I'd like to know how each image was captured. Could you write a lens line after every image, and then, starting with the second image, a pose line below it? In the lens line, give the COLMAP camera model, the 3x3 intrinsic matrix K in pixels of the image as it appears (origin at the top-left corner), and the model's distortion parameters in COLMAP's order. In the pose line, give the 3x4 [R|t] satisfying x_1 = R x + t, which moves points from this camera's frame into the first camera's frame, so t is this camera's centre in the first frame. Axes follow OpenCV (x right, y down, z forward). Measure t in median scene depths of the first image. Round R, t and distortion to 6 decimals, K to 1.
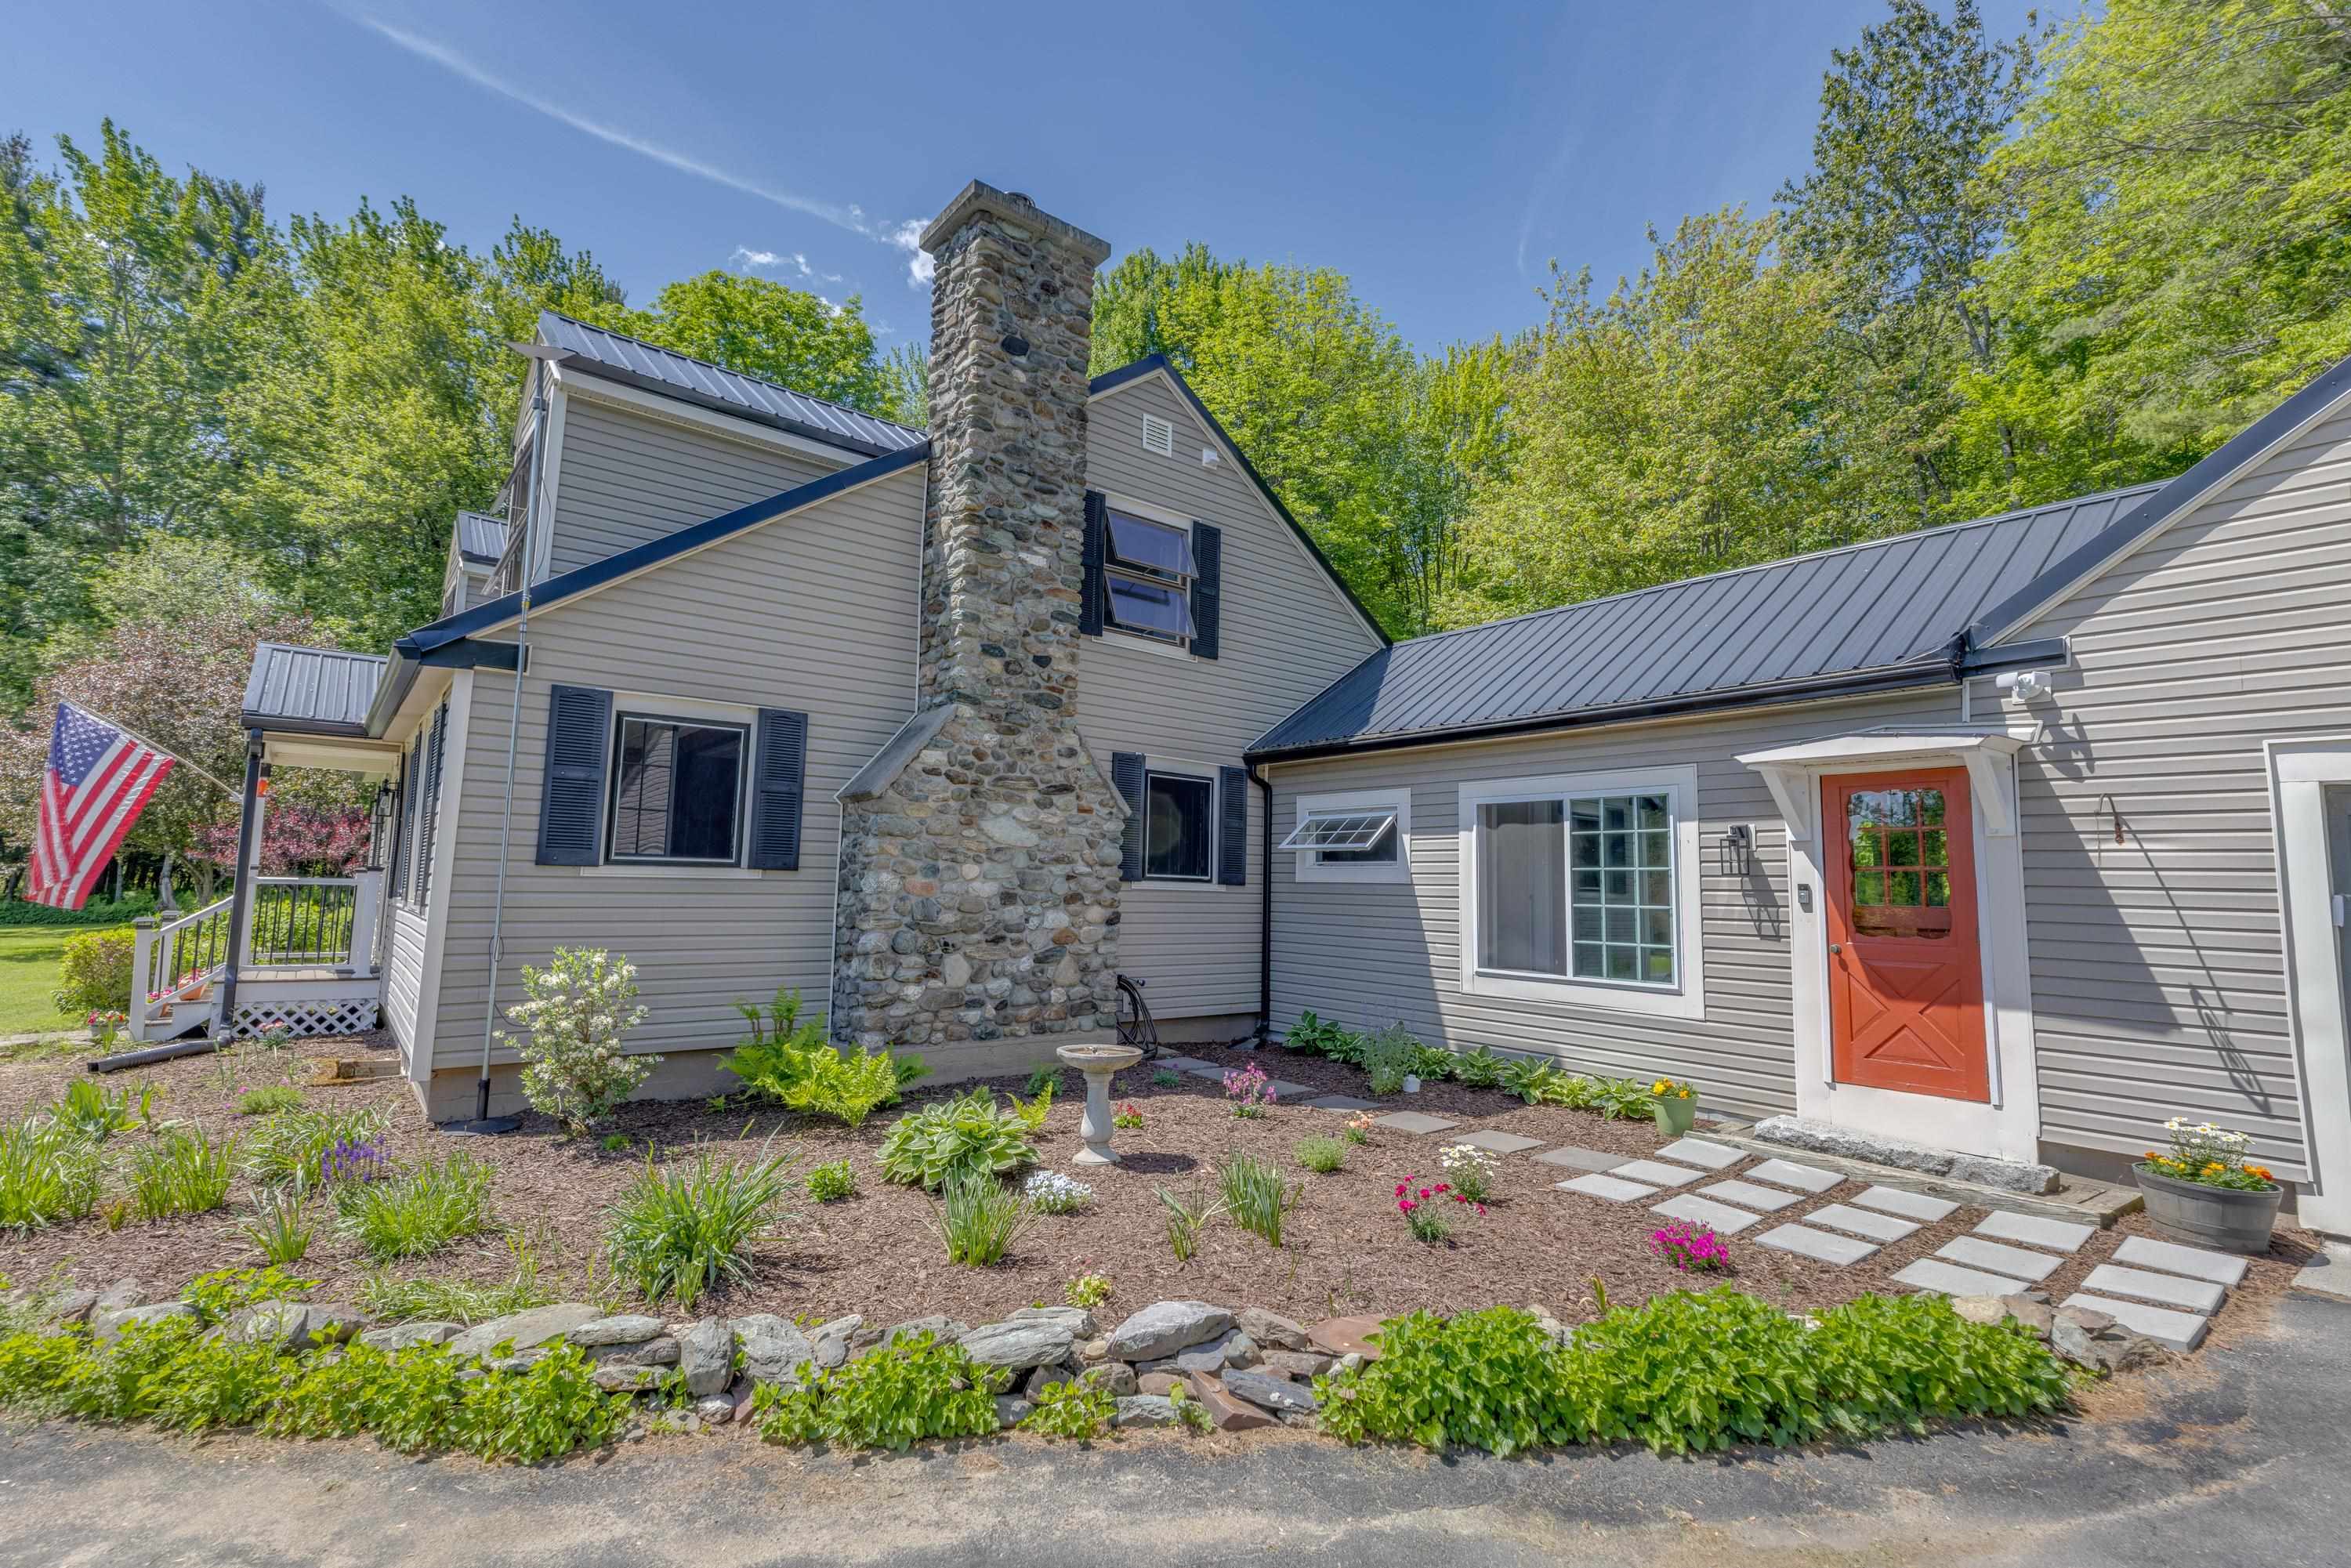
lens RADIAL K [[1073.8, 0, 1178.6], [0, 1073.8, 775.7], [0, 0, 1]] dist [0.000365, -0.000329]
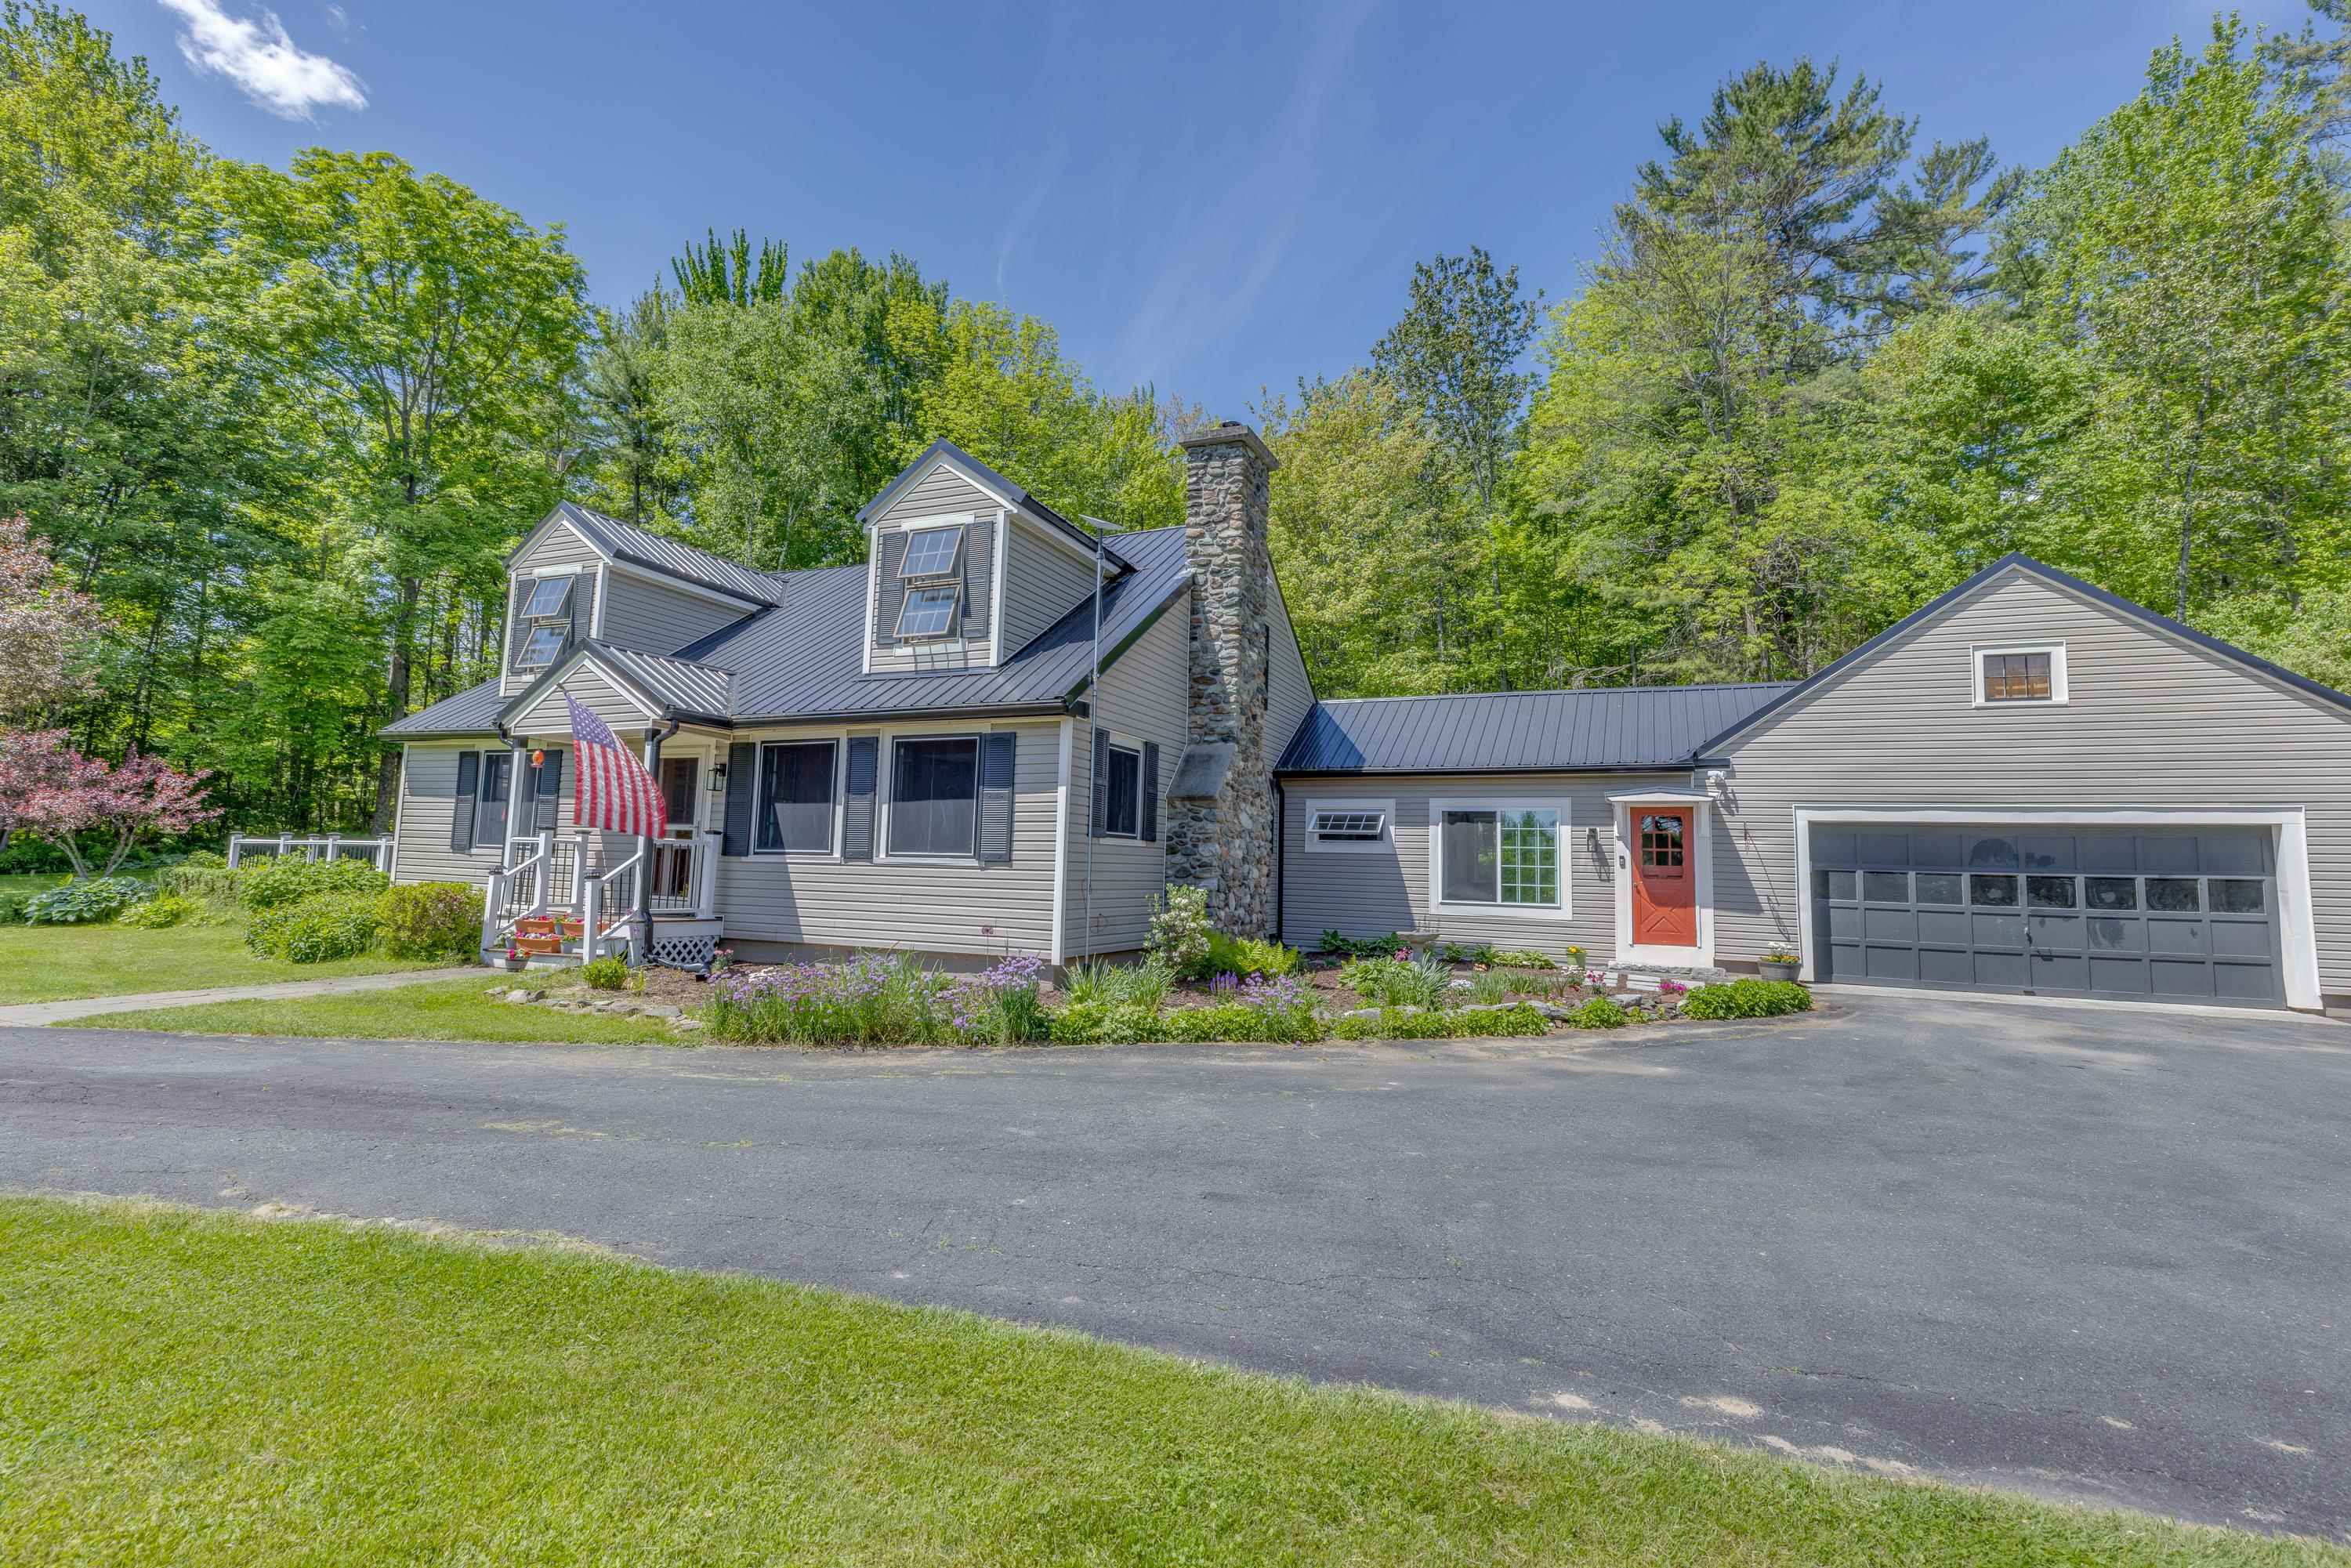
lens RADIAL K [[1073.8, 0, 1174.3], [0, 1073.8, 778.0], [0, 0, 1]] dist [0.000365, -0.000329]
pose [[0.887656, 0.045007, 0.458302, -1.086550], [-0.057357, 0.998268, 0.013058, -0.030525], [-0.456920, -0.037878, 0.888701, -0.462738]]
